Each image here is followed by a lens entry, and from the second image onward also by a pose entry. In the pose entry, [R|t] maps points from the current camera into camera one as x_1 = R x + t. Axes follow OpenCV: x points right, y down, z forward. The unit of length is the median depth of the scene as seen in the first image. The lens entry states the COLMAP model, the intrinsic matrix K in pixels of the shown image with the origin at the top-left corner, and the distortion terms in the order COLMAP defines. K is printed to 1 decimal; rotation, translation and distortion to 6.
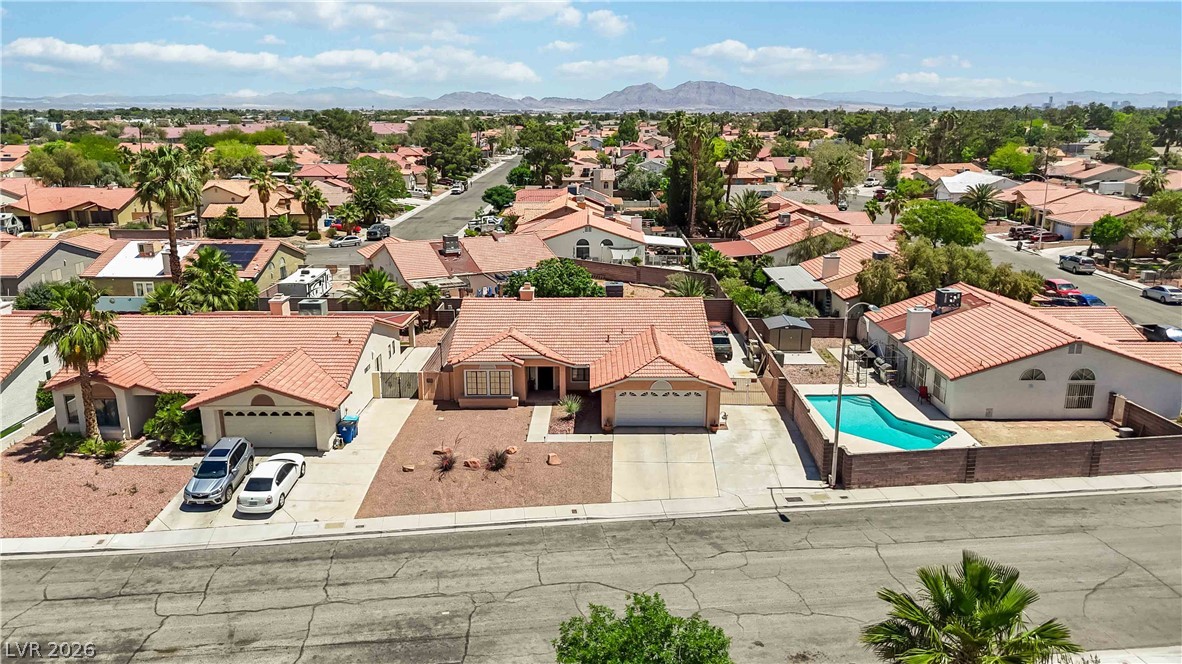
lens RADIAL K [[872.5, 0, 591.0], [0, 872.5, 332.0], [0, 0, 1]] dist [0.053508, -0.042835]
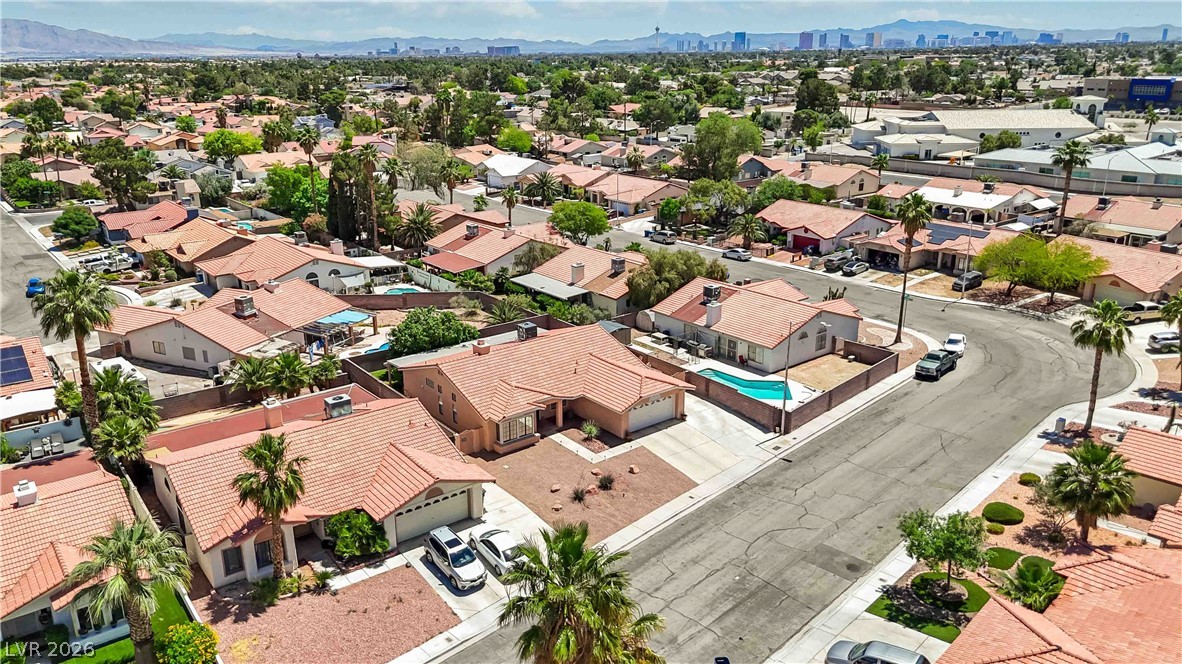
lens RADIAL K [[869.9, 0, 591.9], [0, 869.9, 333.5], [0, 0, 1]] dist [0.057967, -0.054709]
pose [[0.779051, -0.196935, 0.595227, -0.784314], [0.160703, 0.980393, 0.114037, -0.207914], [-0.606014, 0.006815, 0.795424, -0.045343]]
